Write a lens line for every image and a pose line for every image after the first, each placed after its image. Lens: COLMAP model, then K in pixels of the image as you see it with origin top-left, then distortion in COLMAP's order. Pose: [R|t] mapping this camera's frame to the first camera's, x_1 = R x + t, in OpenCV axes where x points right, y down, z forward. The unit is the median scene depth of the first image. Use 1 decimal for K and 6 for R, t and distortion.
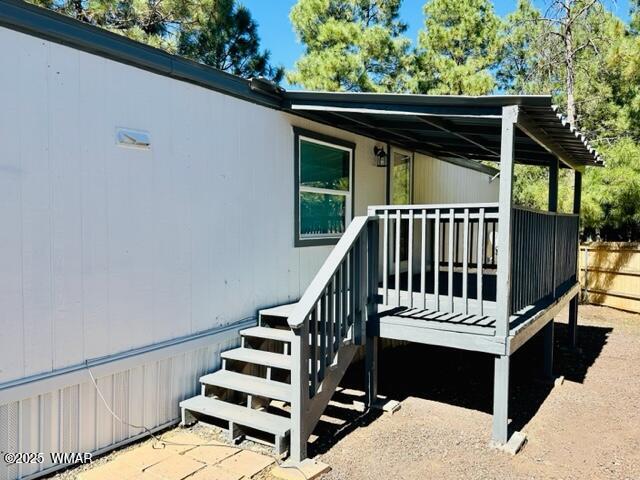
lens RADIAL K [[492.1, 0, 320.0], [0, 492.1, 240.0], [0, 0, 1]] dist [0.002420, 0.000966]
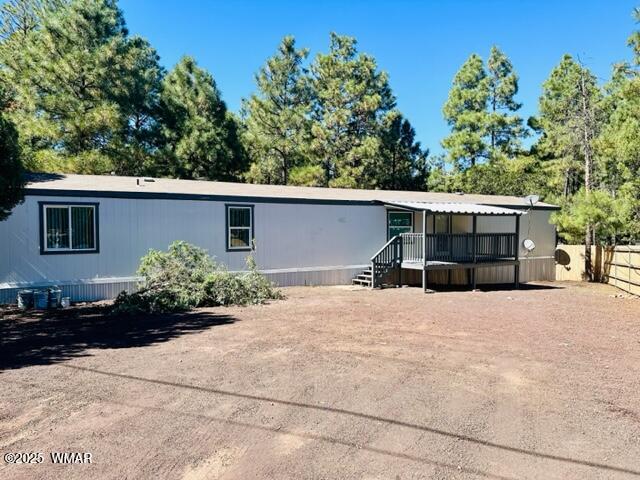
lens RADIAL K [[457.6, 0, 320.0], [0, 457.6, 240.0], [0, 0, 1]] dist [0.090443, -0.085187]
pose [[0.896102, 0.011890, -0.443689, 0.300479], [-0.014461, 0.999893, -0.002412, 0.001329], [0.443613, 0.008578, 0.896177, -0.658009]]
